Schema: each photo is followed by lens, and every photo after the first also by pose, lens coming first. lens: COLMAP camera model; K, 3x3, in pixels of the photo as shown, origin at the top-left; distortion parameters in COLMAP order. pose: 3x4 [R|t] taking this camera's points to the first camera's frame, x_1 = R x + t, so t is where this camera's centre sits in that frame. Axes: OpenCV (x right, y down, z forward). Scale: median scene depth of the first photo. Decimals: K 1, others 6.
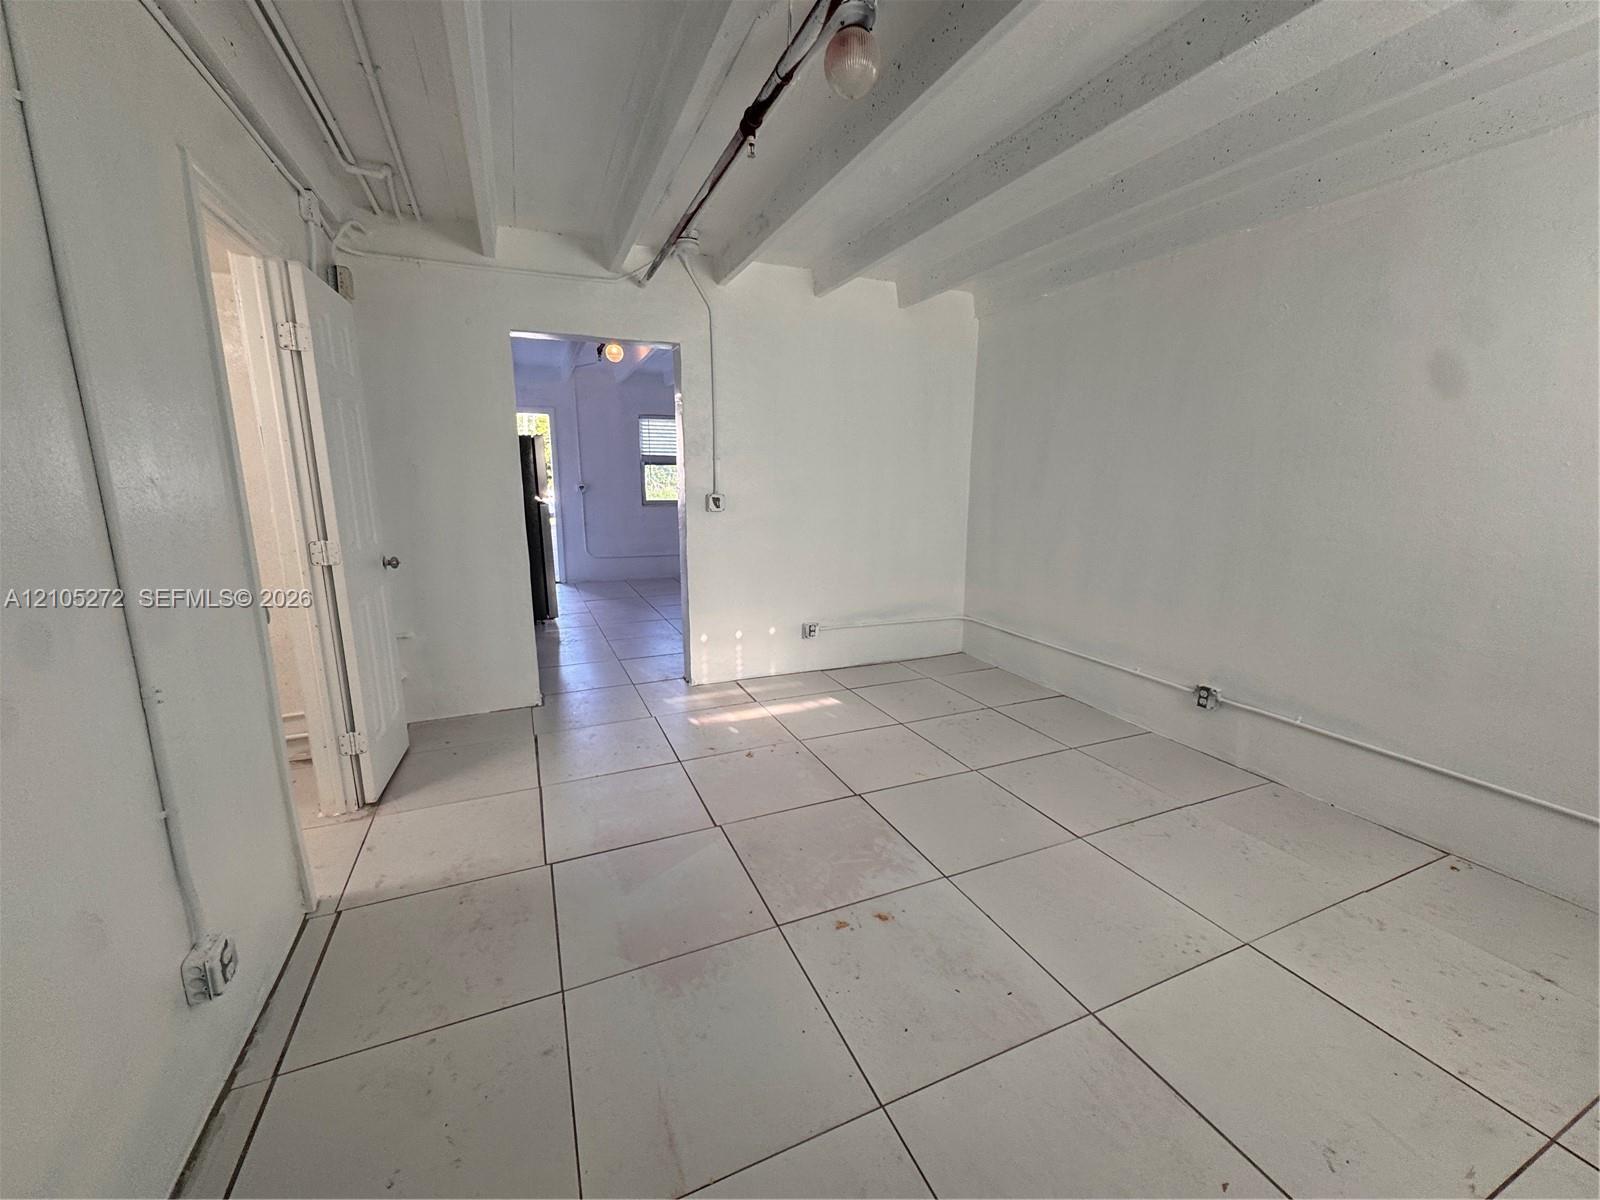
lens RADIAL K [[635.5, 0, 800.4], [0, 635.5, 603.2], [0, 0, 1]] dist [-0.003255, 0.000041]
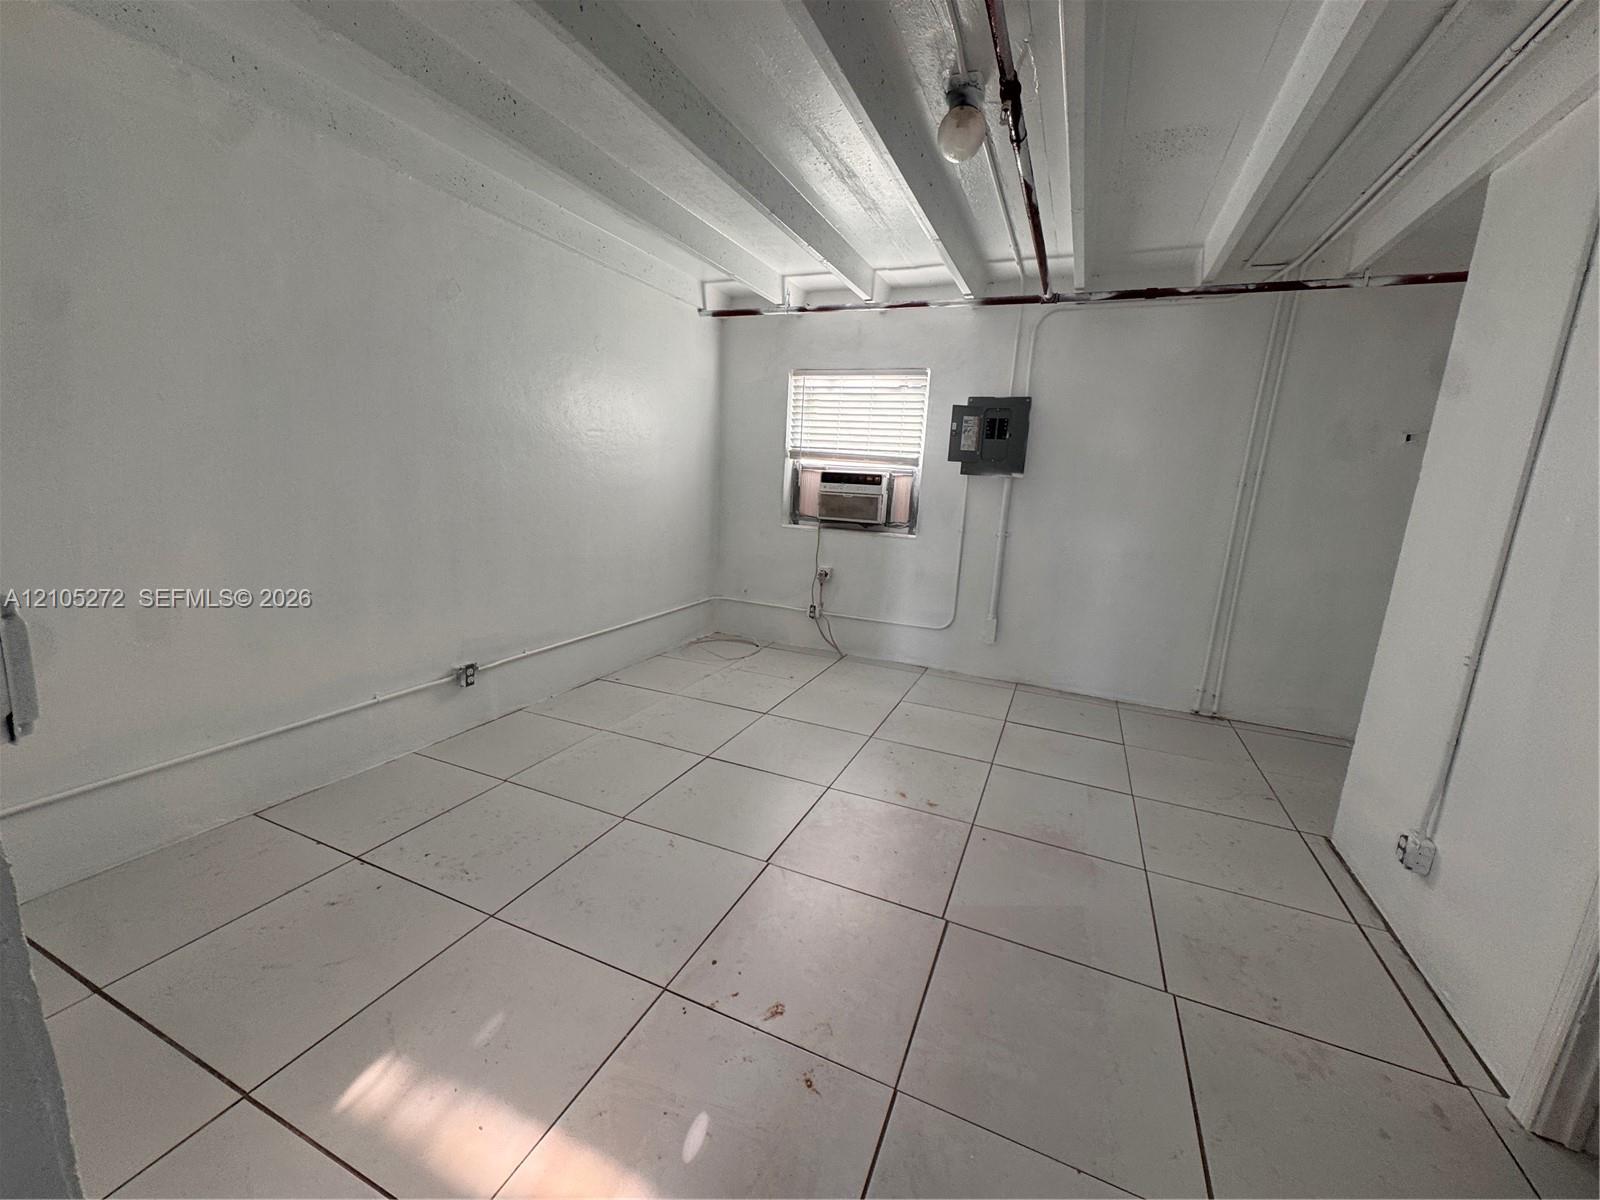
lens RADIAL K [[635.5, 0, 800.4], [0, 635.5, 603.2], [0, 0, 1]] dist [-0.003255, 0.000041]
pose [[-0.678540, -0.189242, 0.709768, -0.346979], [0.088678, 0.938075, 0.334891, -0.213092], [-0.729191, 0.290178, -0.619740, 1.055602]]
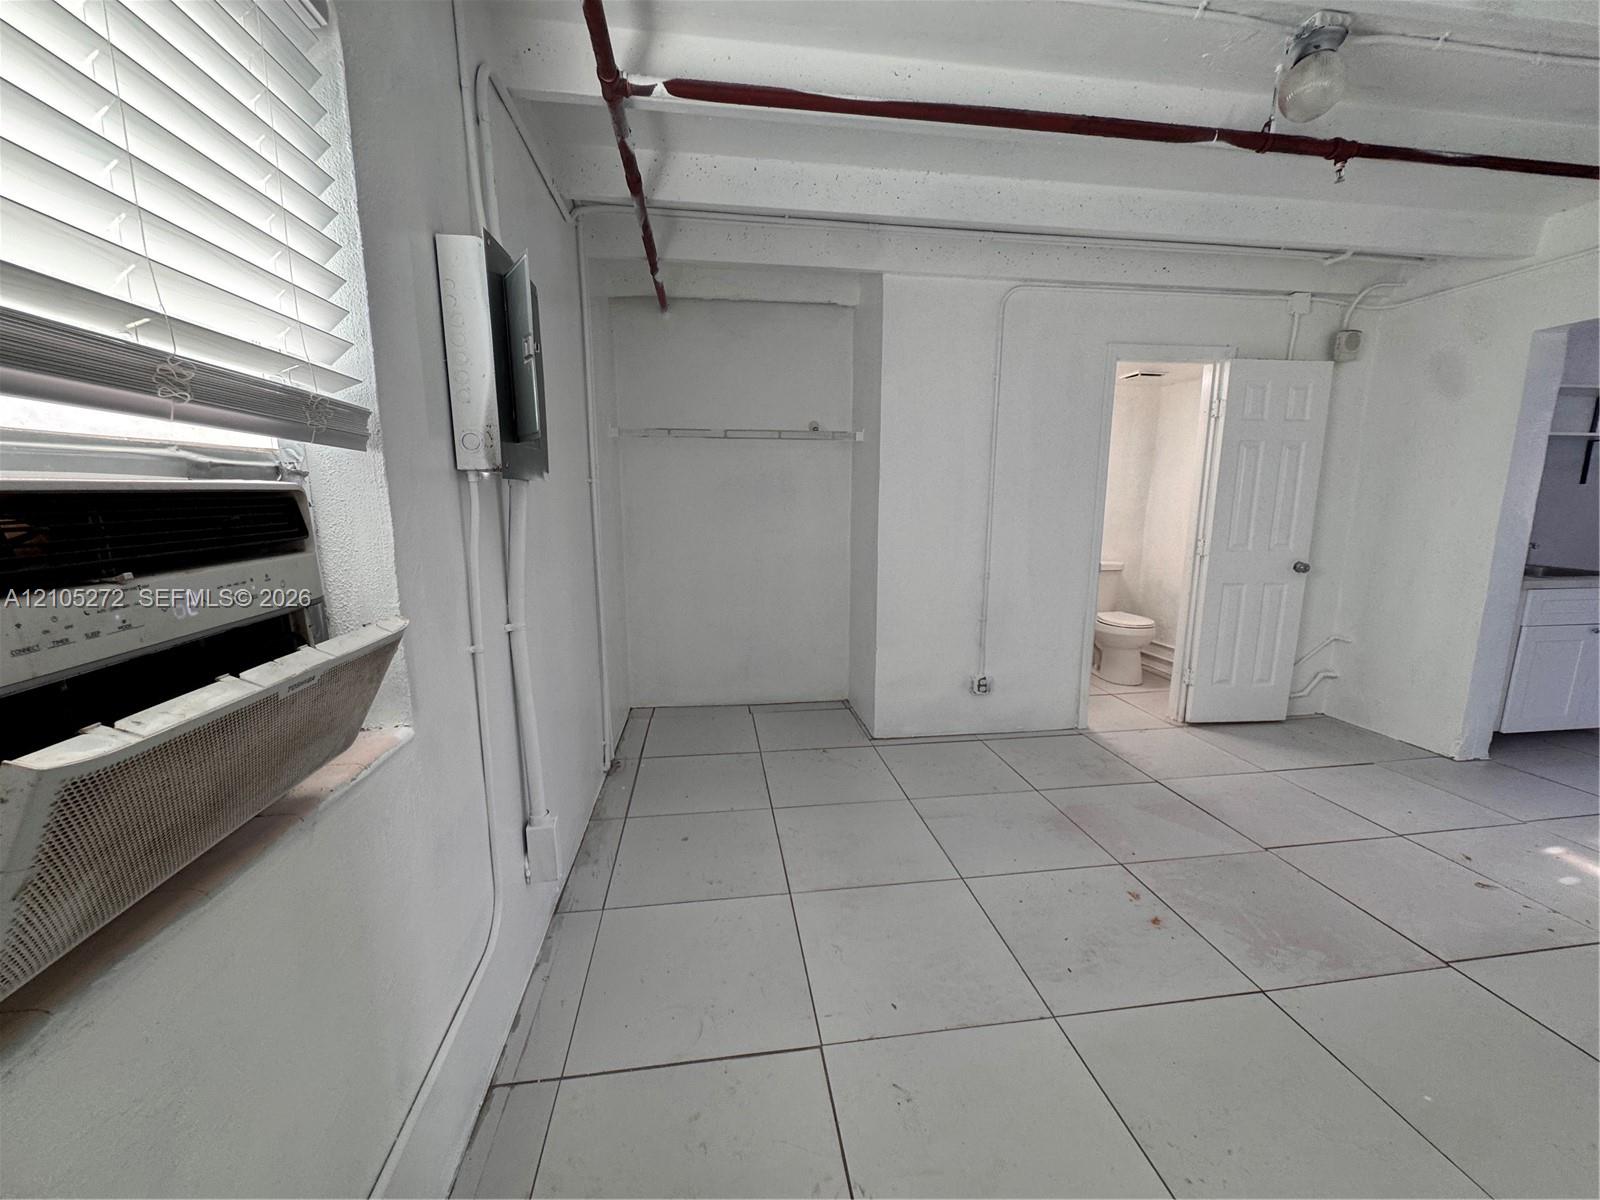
lens RADIAL K [[635.5, 0, 800.4], [0, 635.5, 603.2], [0, 0, 1]] dist [-0.003255, 0.000041]
pose [[-0.263390, 0.156434, -0.951921, 0.652960], [-0.193270, 0.958202, 0.210942, -0.057482], [0.945131, 0.239538, -0.222147, 0.311504]]
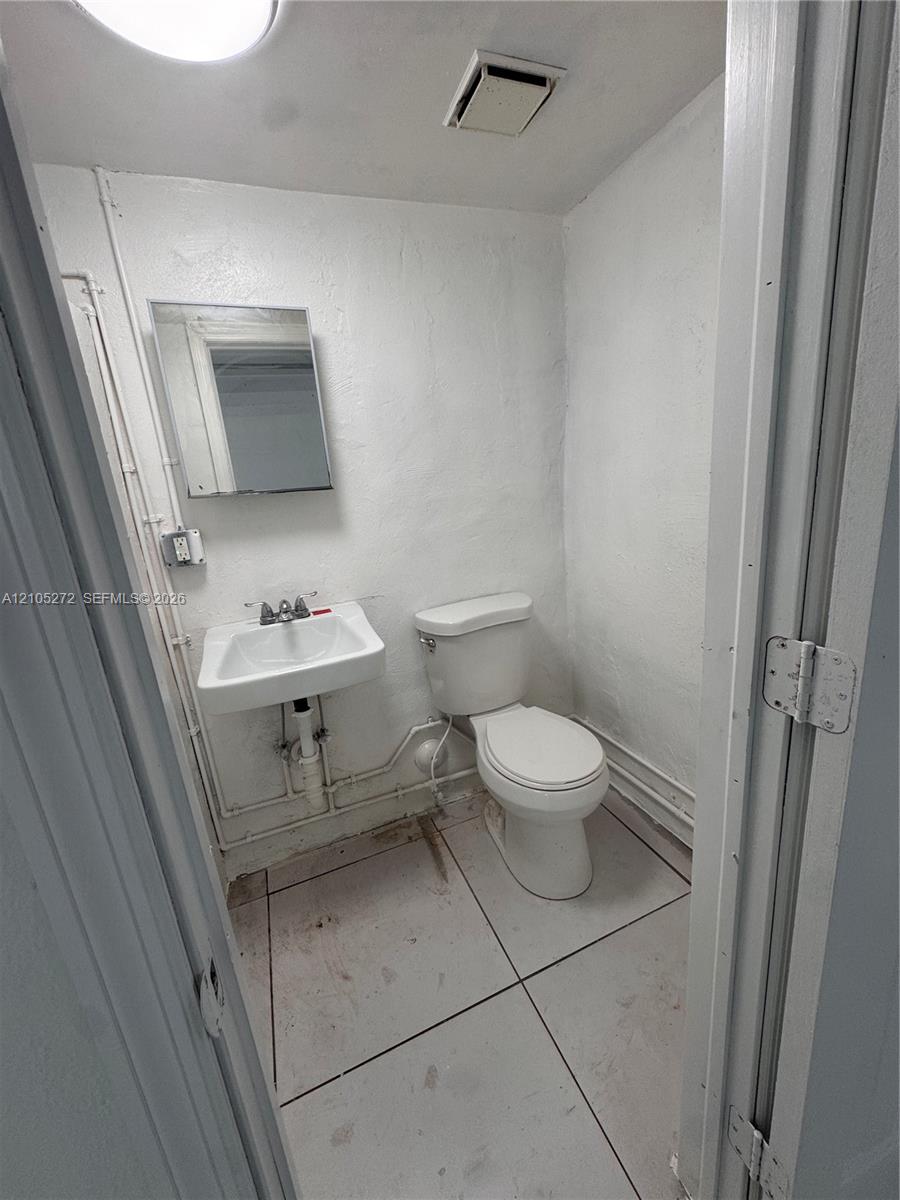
lens RADIAL K [[476.6, 0, 453.9], [0, 476.6, 600.0], [0, 0, 1]] dist [-0.003255, 0.000041]
pose [[-0.025634, 0.249004, -0.968163, -0.366903], [-0.109165, 0.961992, 0.250307, -0.103674], [0.993693, 0.112106, 0.002522, 0.564148]]
